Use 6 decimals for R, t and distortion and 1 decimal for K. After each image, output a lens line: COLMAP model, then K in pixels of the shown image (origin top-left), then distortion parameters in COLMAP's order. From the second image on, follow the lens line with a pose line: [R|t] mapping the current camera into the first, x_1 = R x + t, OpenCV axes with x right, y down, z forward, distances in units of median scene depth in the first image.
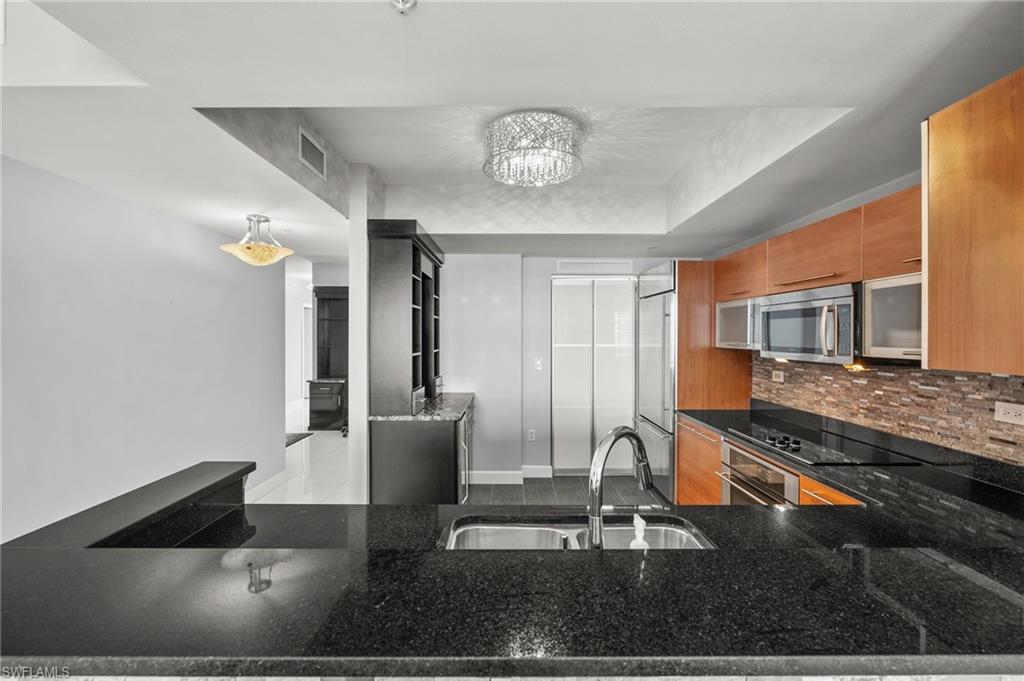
lens RADIAL K [[437.2, 0, 512.1], [0, 437.2, 338.6], [0, 0, 1]] dist [-0.000767, -0.000181]
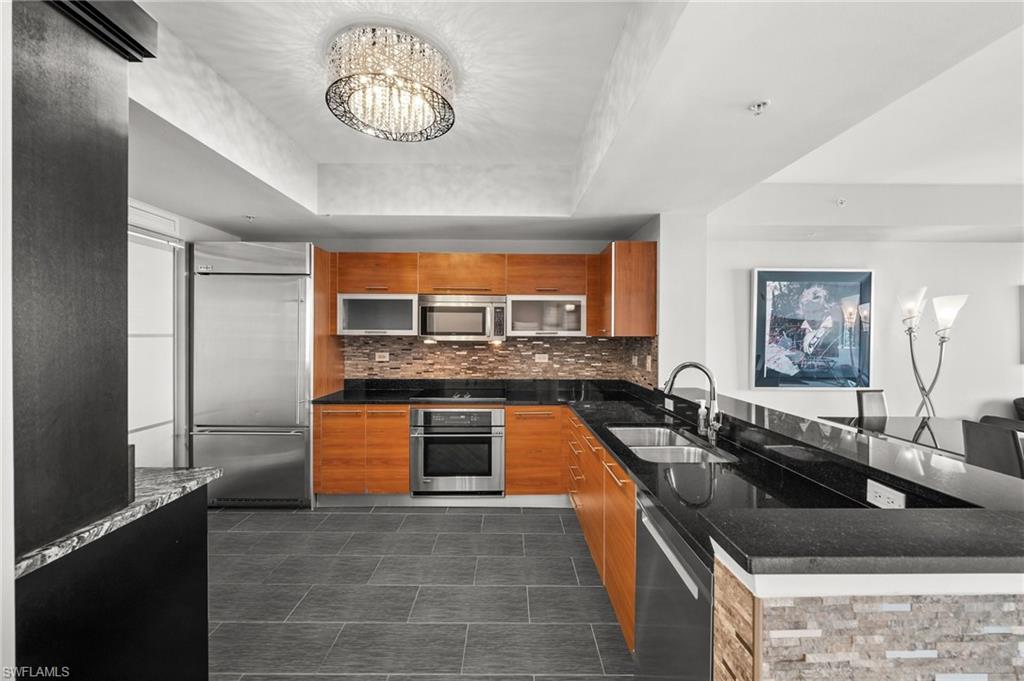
lens RADIAL K [[405.2, 0, 513.1], [0, 405.2, 336.5], [0, 0, 1]] dist [0.001025, 0.000152]
pose [[-0.009794, -0.008366, 0.999917, -0.544038], [0.001508, 0.999964, 0.008382, 0.016881], [-0.999951, 0.001590, -0.009781, 0.596711]]
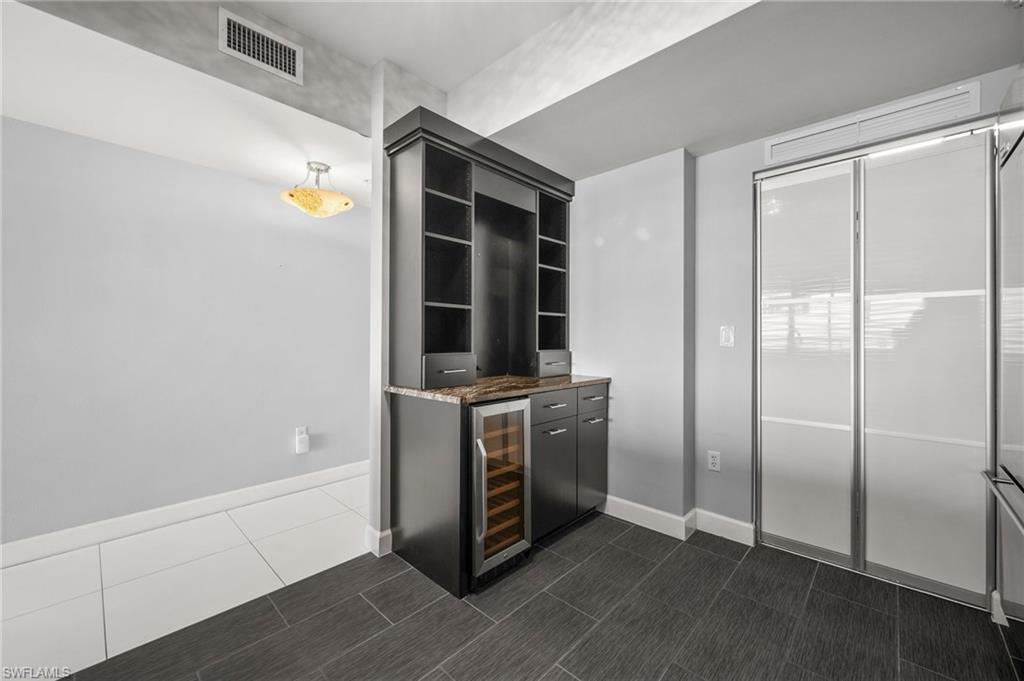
lens RADIAL K [[405.2, 0, 518.6], [0, 405.2, 337.9], [0, 0, 1]] dist [0.001025, 0.000152]
pose [[0.727594, 0.006295, -0.685979, 0.297898], [-0.008513, 0.999964, 0.000146, 0.082148], [0.685955, 0.005734, 0.727621, 0.577094]]
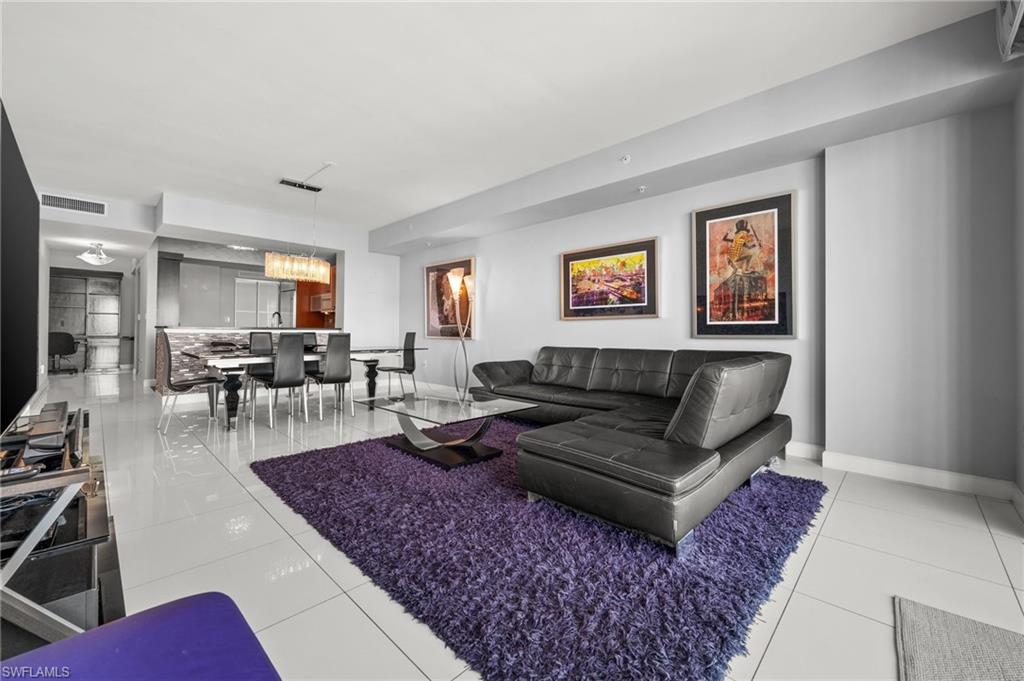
lens RADIAL K [[405.2, 0, 507.3], [0, 405.2, 329.2], [0, 0, 1]] dist [0.001025, 0.000152]
pose [[0.702281, 0.010219, 0.711826, -0.507294], [-0.005003, 0.999943, -0.009419, 0.156147], [-0.711882, 0.003053, 0.702293, -1.758075]]
